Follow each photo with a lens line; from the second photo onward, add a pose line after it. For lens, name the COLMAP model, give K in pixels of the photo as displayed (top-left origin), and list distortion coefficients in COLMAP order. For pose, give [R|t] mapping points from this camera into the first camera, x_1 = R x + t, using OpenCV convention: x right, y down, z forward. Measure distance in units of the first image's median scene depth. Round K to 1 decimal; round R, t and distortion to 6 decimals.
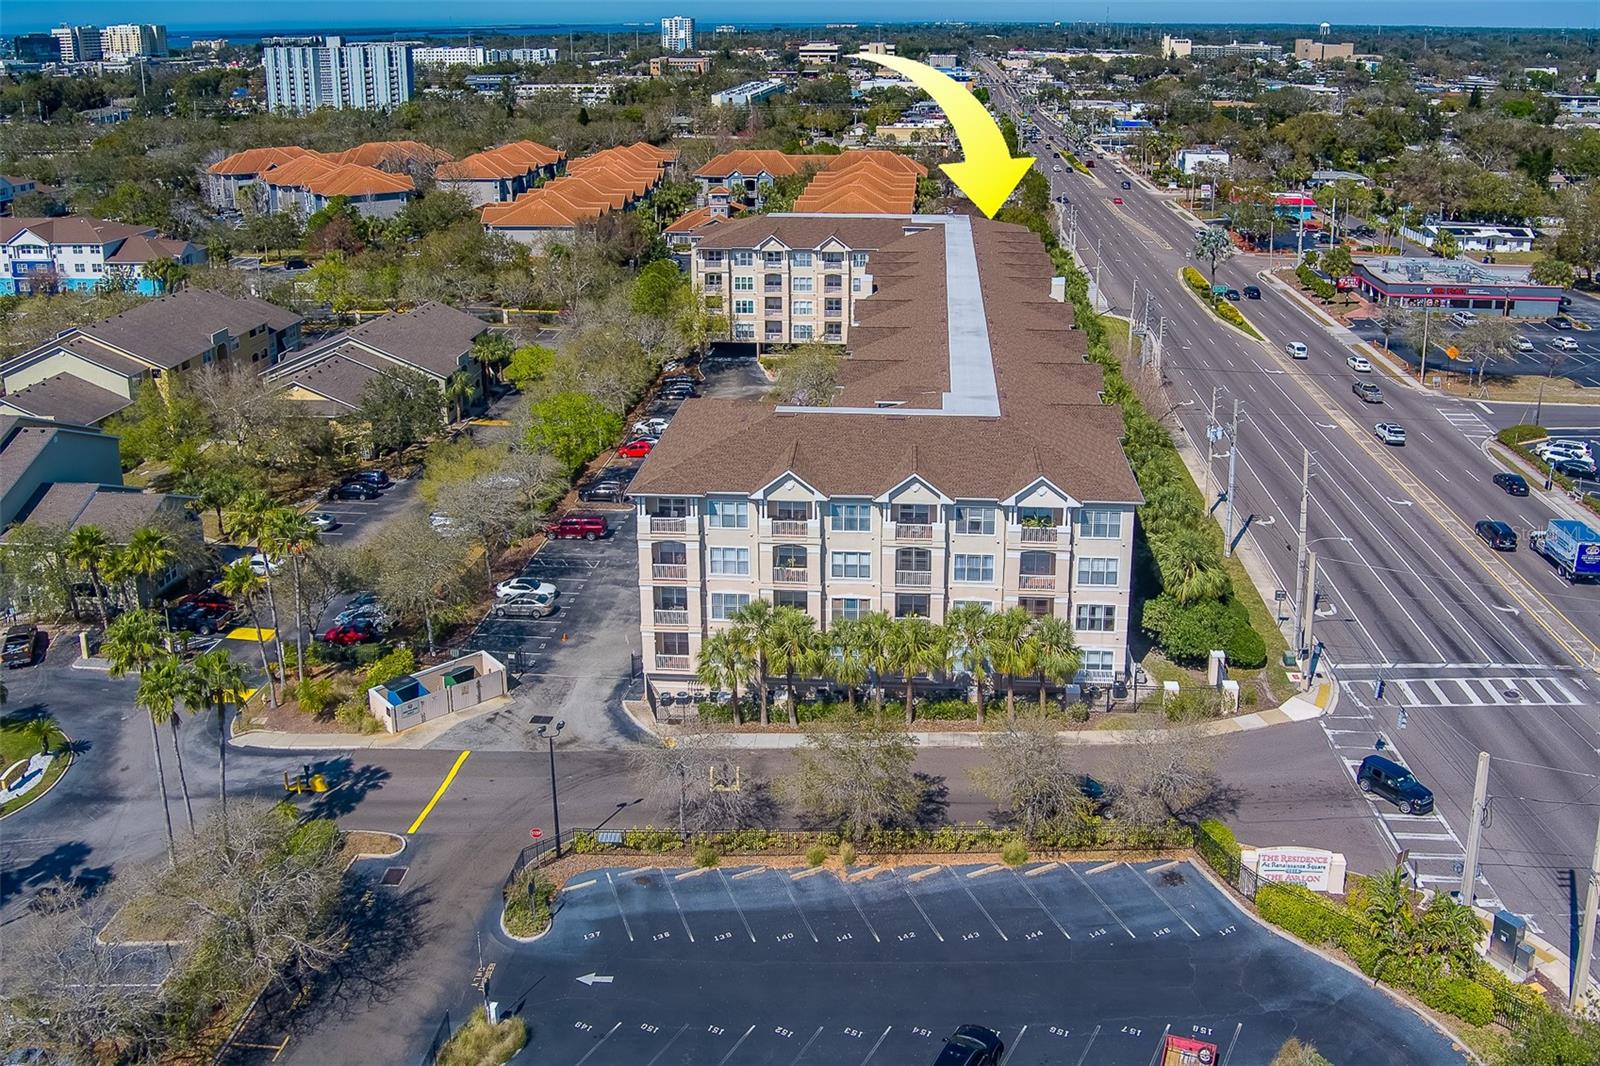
lens RADIAL K [[1321.8, 0, 842.3], [0, 1321.8, 498.5], [0, 0, 1]] dist [-0.066815, 0.027199]
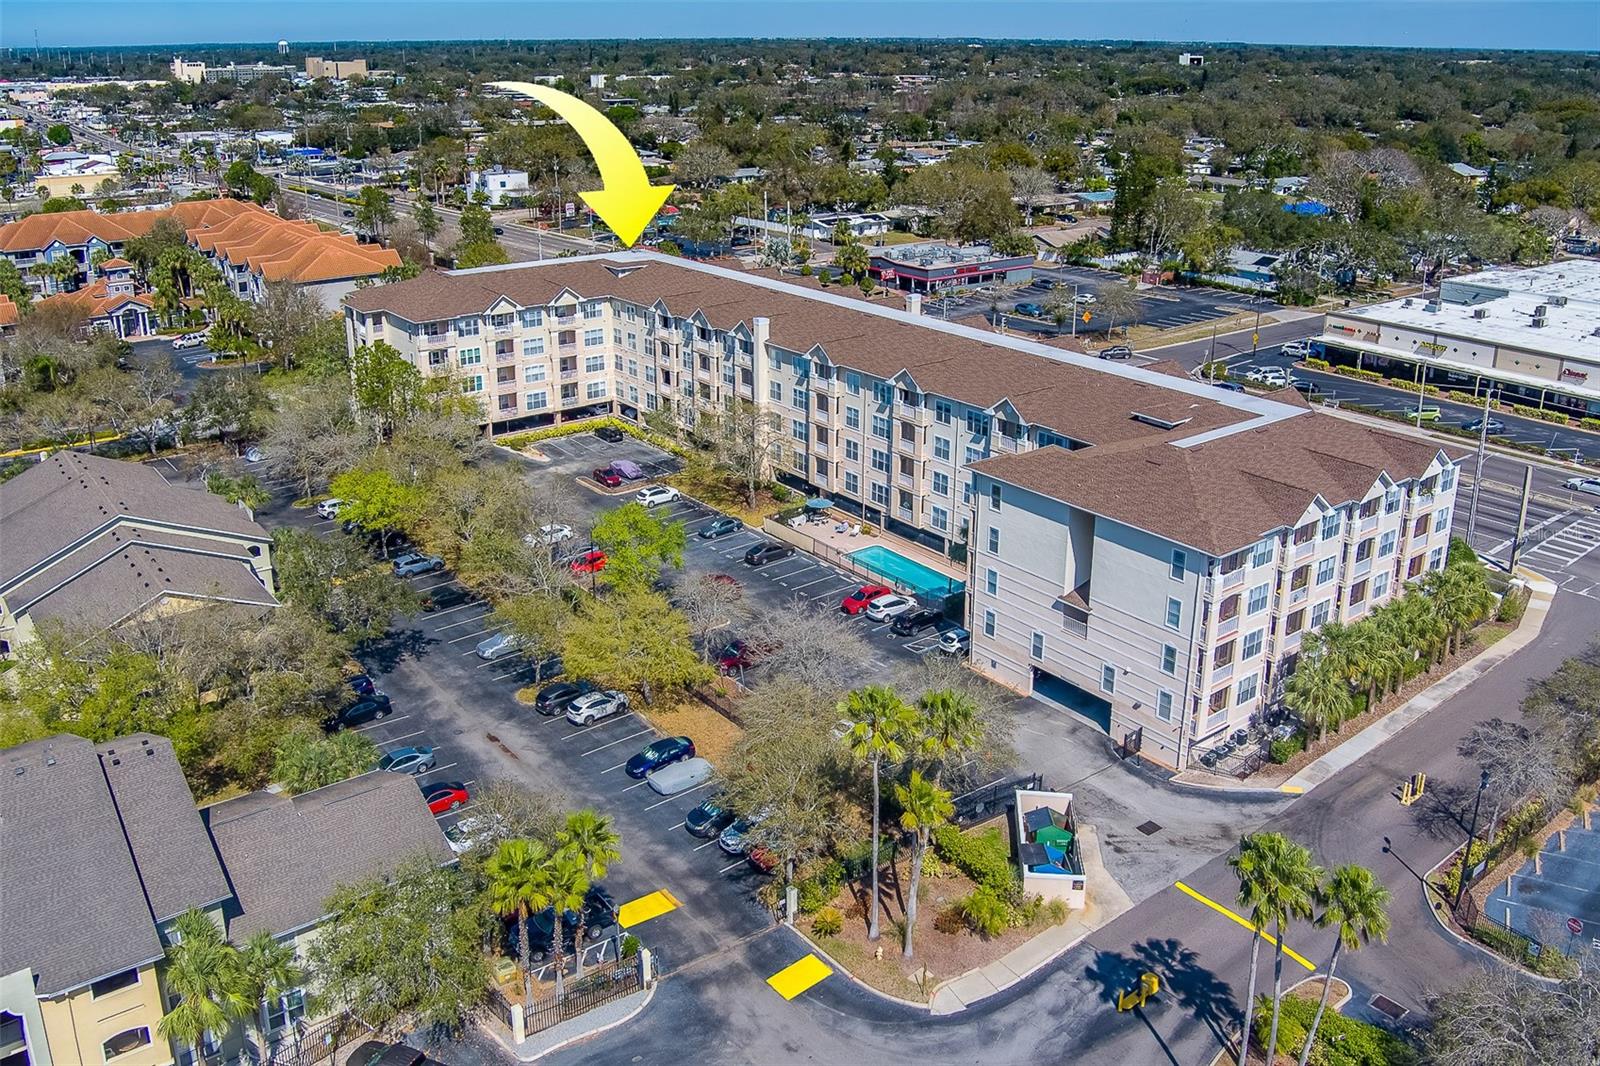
lens RADIAL K [[1321.8, 0, 794.1], [0, 1321.8, 519.4], [0, 0, 1]] dist [-0.066815, 0.027199]
pose [[0.746290, -0.230050, 0.624602, -0.470956], [0.228518, 0.969893, 0.084187, -0.085403], [-0.625165, 0.079905, 0.776392, 0.224909]]
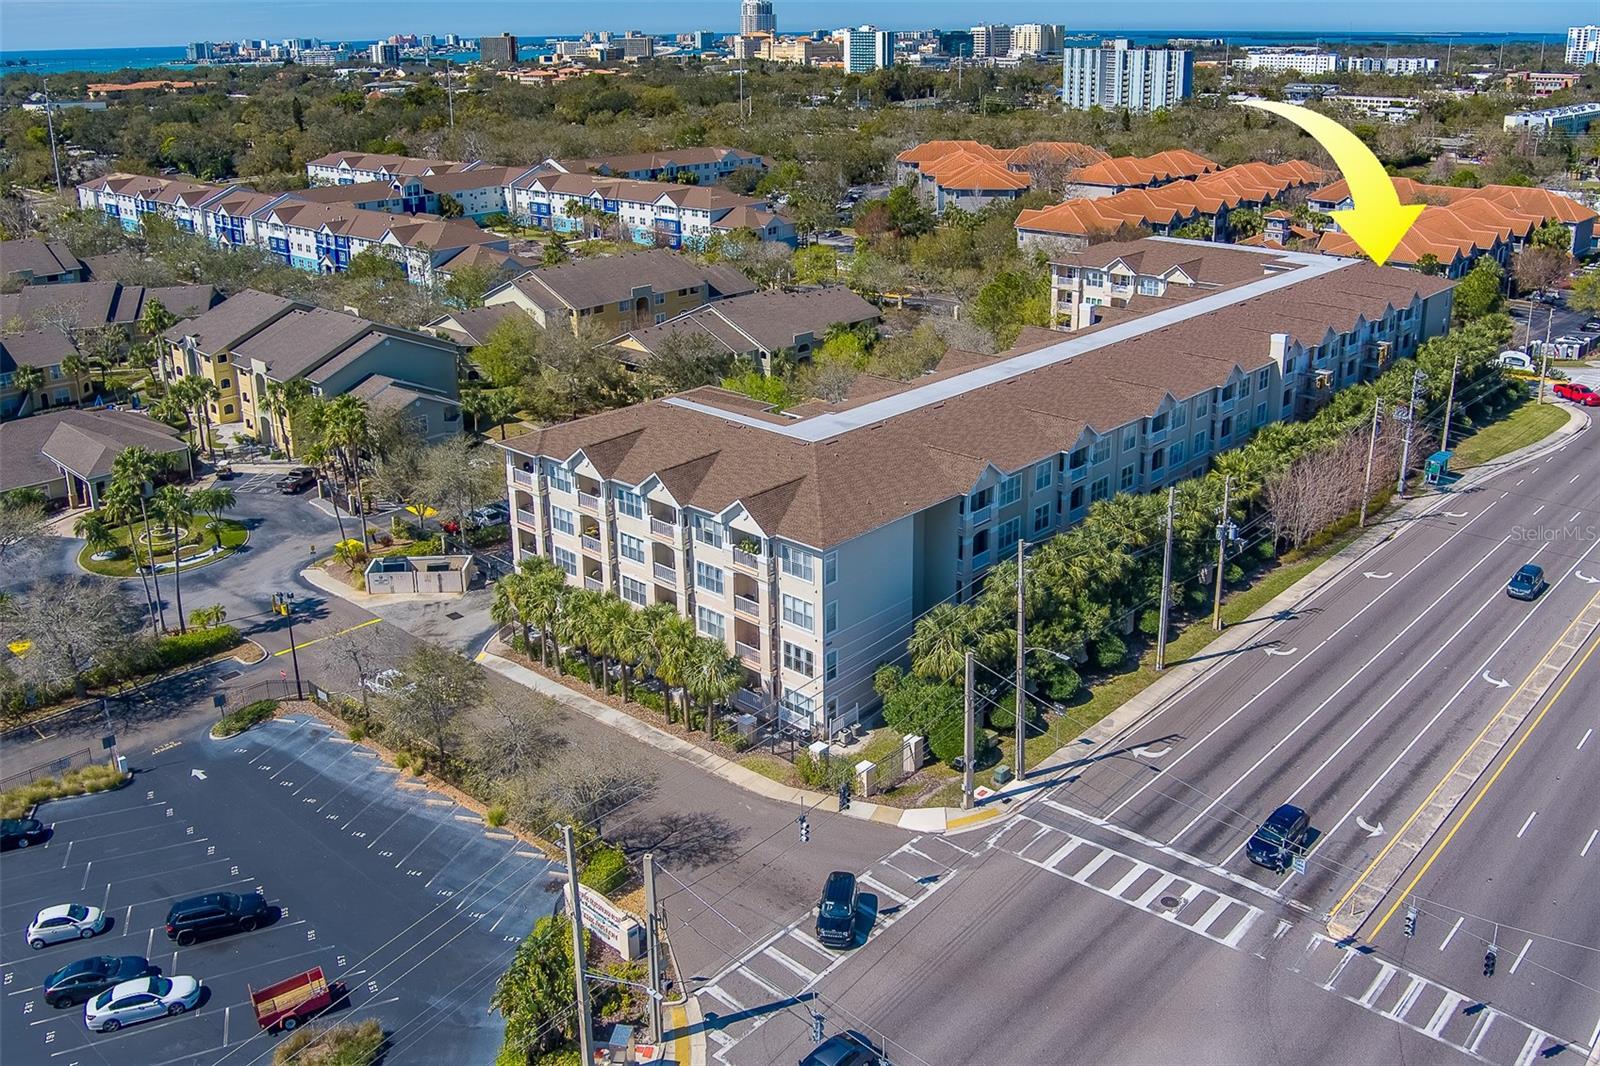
lens RADIAL K [[1321.8, 0, 811.8], [0, 1321.8, 542.8], [0, 0, 1]] dist [-0.066815, 0.027199]
pose [[0.772358, 0.227271, -0.593137, 0.374495], [-0.210487, 0.972613, 0.098587, -0.044675], [0.599298, 0.048703, 0.799043, 0.113234]]
